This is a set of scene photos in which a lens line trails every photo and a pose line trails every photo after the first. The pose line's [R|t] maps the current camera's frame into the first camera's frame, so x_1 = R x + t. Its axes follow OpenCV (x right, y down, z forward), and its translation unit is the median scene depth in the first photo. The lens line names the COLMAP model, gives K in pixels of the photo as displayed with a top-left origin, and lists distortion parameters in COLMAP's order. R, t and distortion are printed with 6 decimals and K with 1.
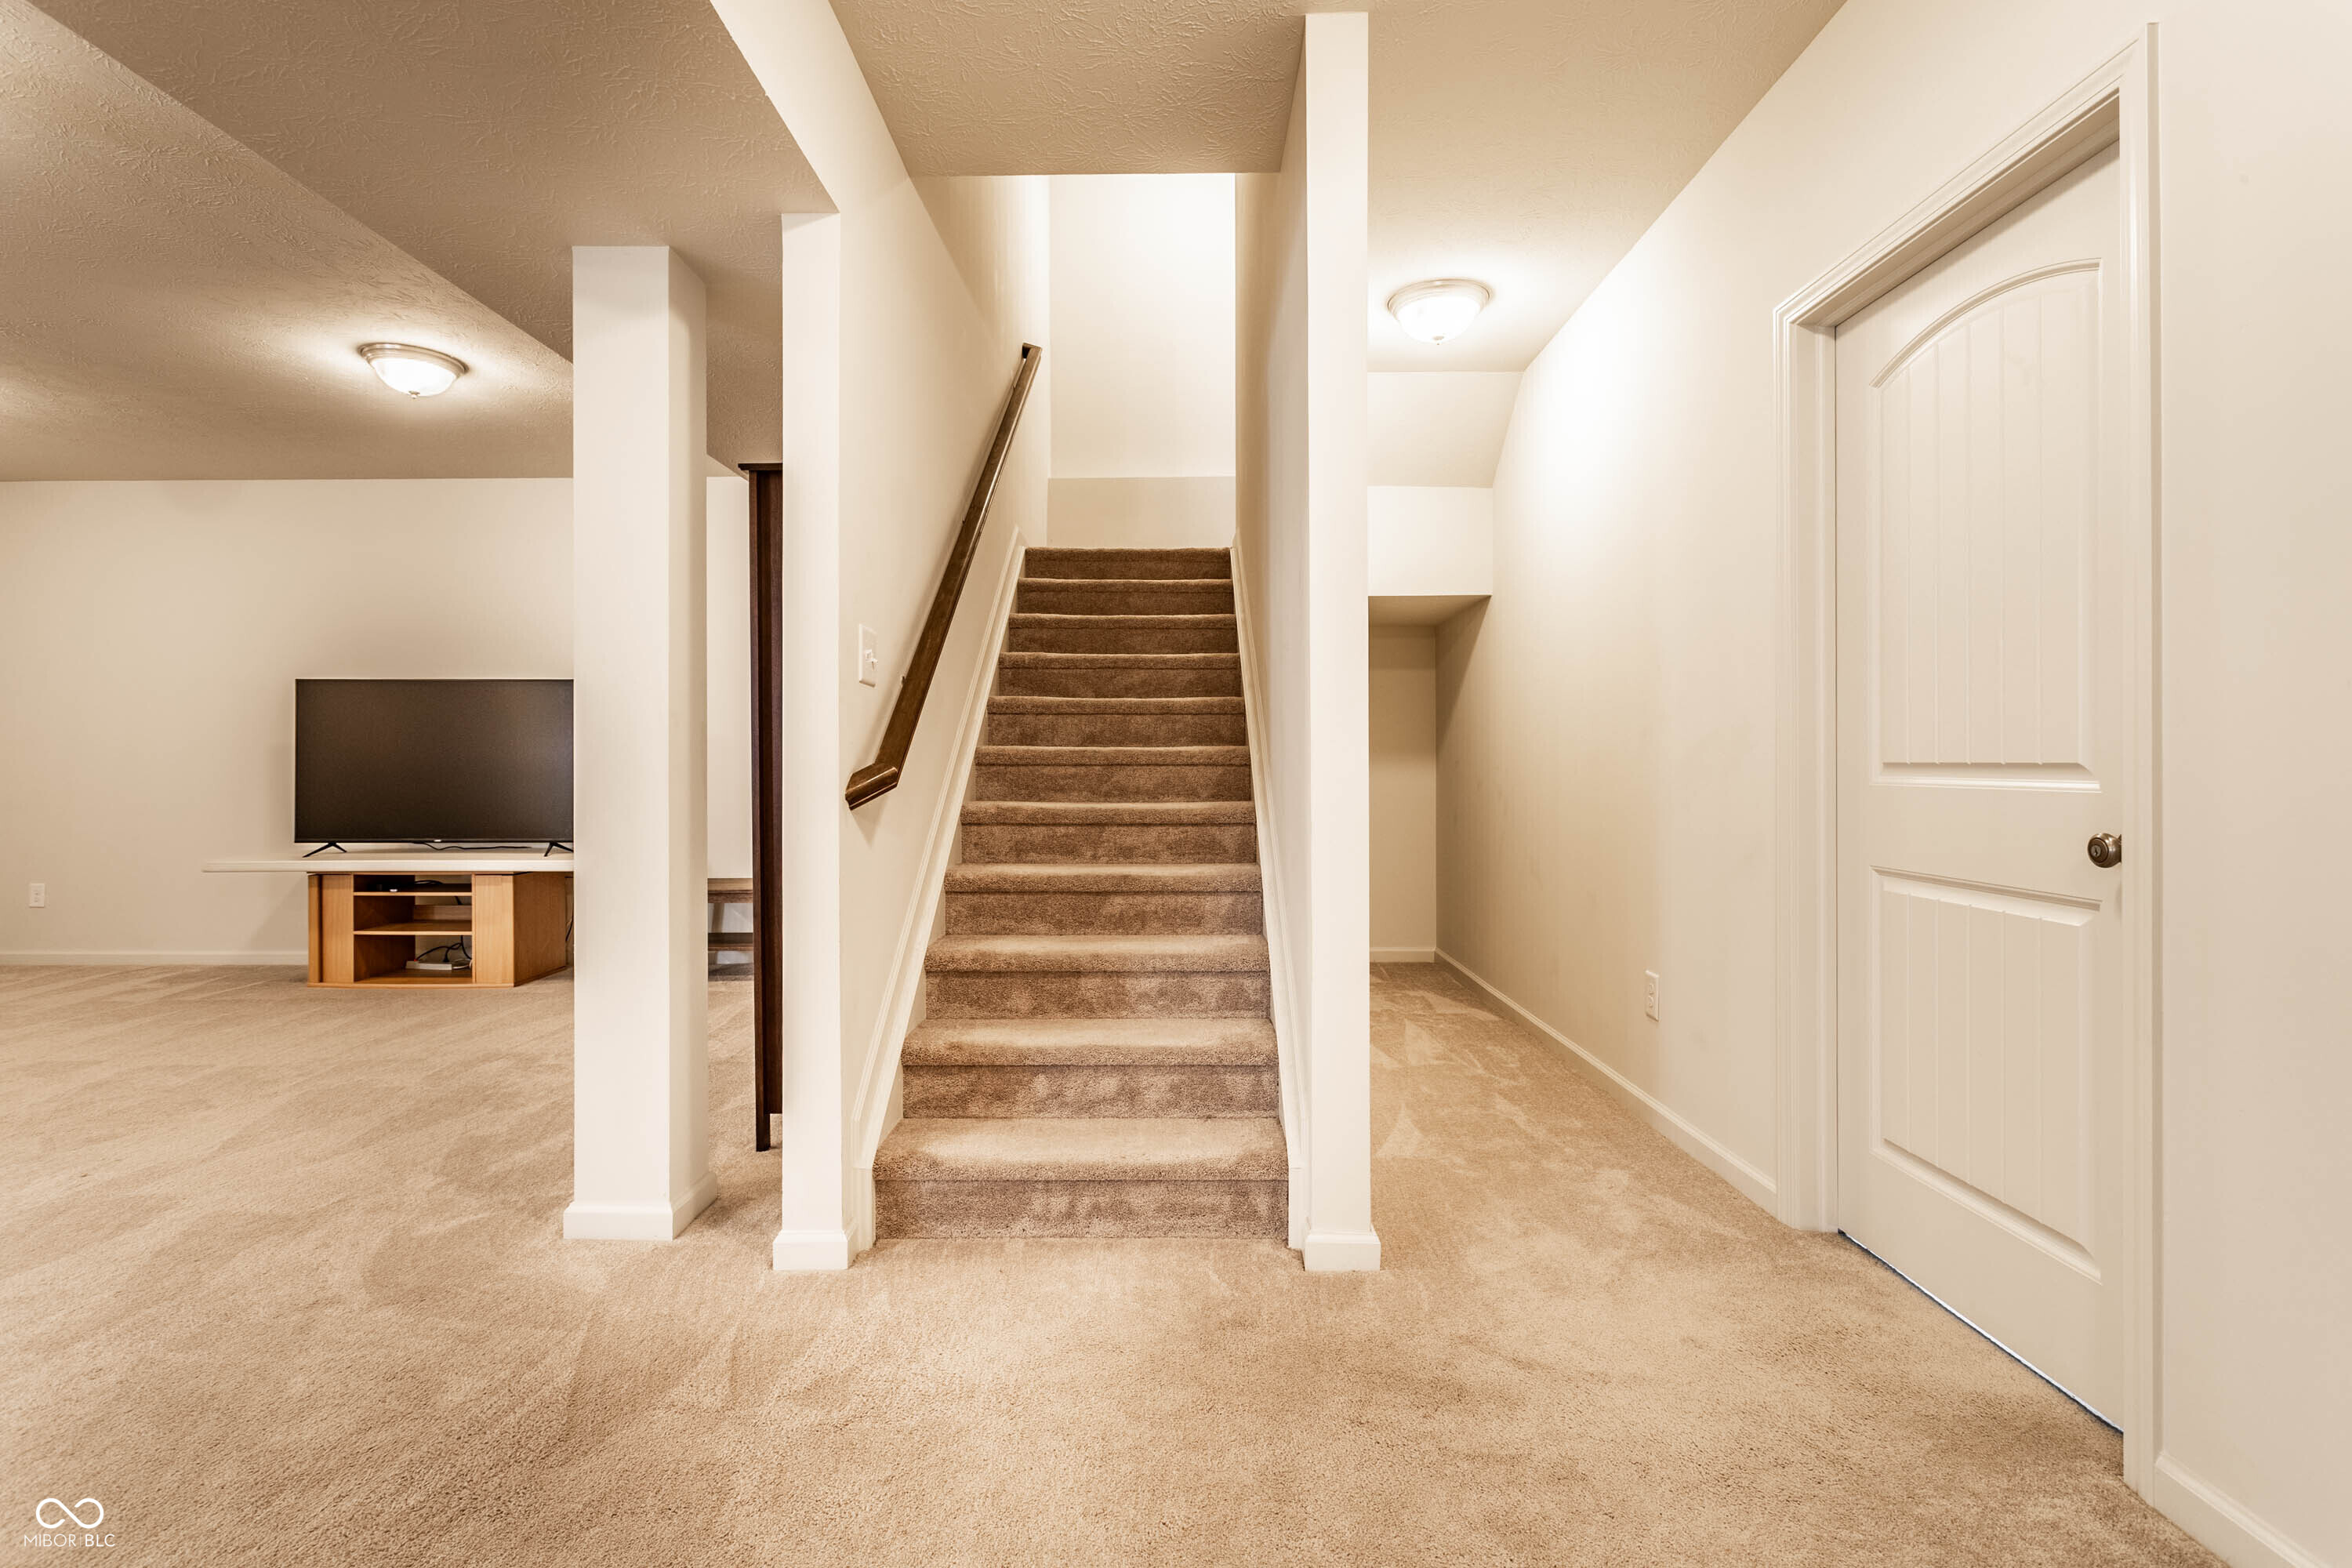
lens RADIAL K [[1139.4, 0, 1183.0], [0, 1139.4, 776.3], [0, 0, 1]] dist [-0.002905, 0.000284]
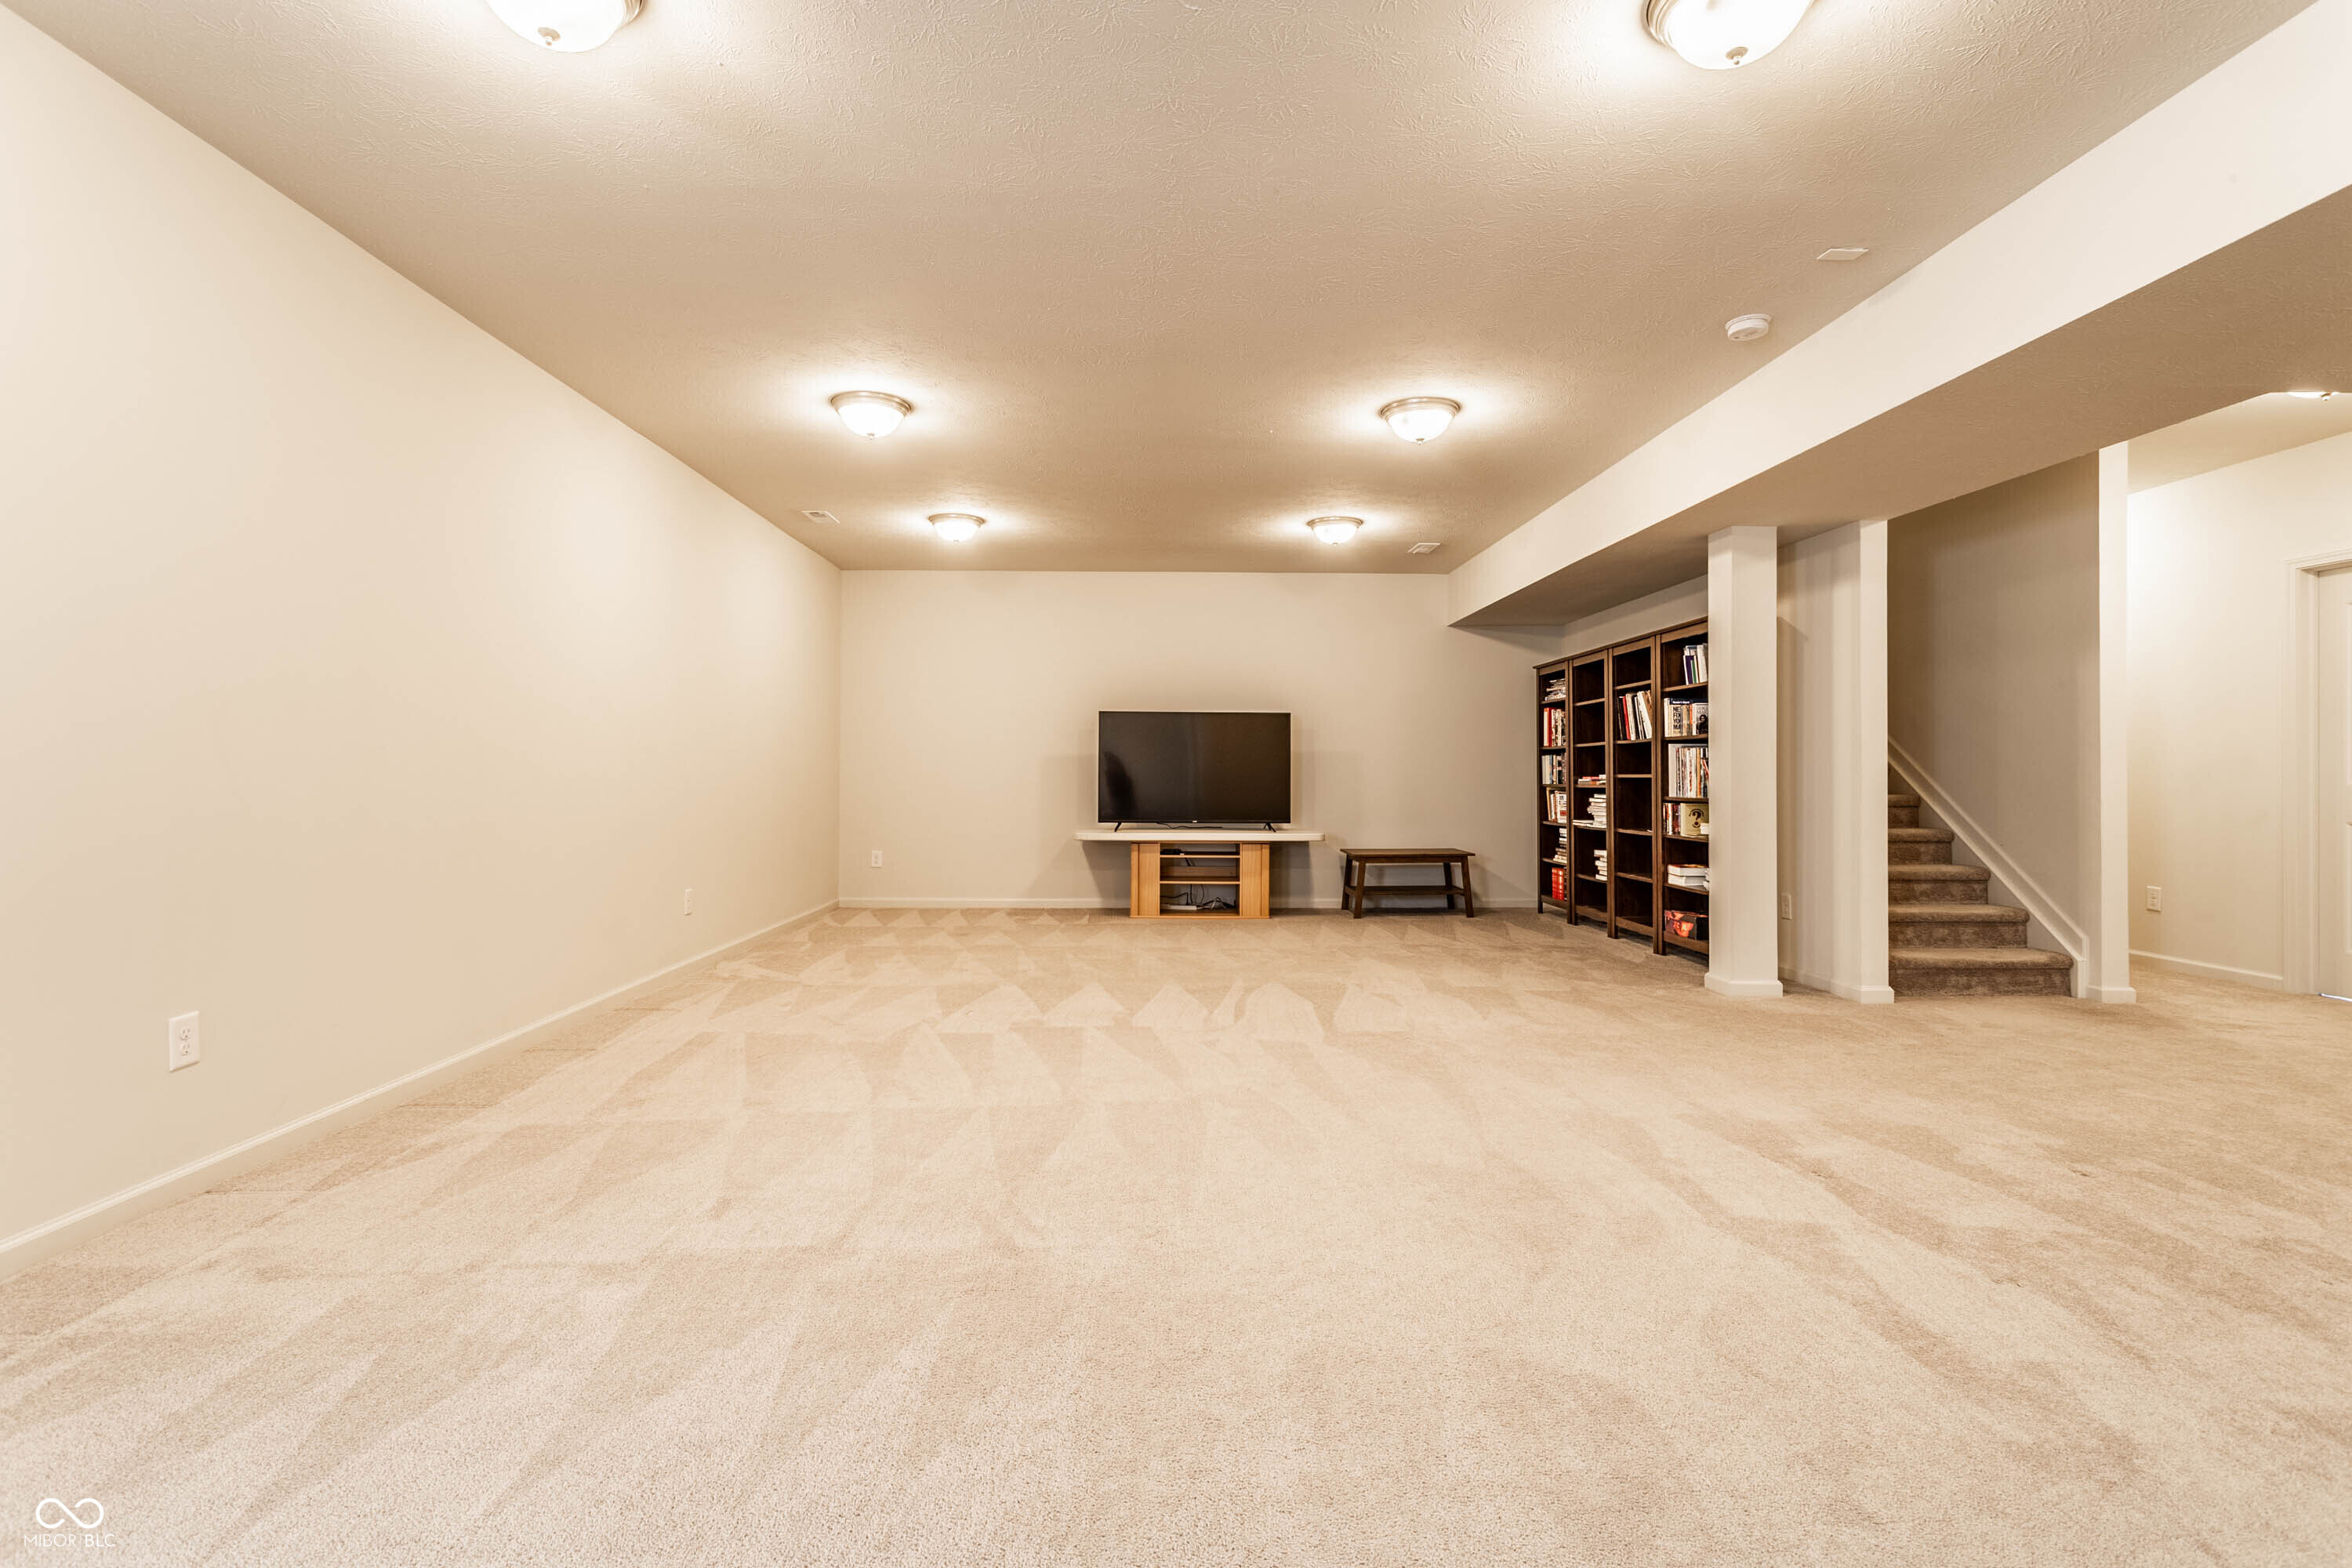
lens RADIAL K [[1139.4, 0, 1166.6], [0, 1139.4, 780.0], [0, 0, 1]] dist [-0.002905, 0.000284]
pose [[0.999712, 0.005696, 0.023331, -0.760426], [-0.005625, 0.999979, -0.003105, 0.007621], [-0.023349, 0.002972, 0.999723, -0.503665]]
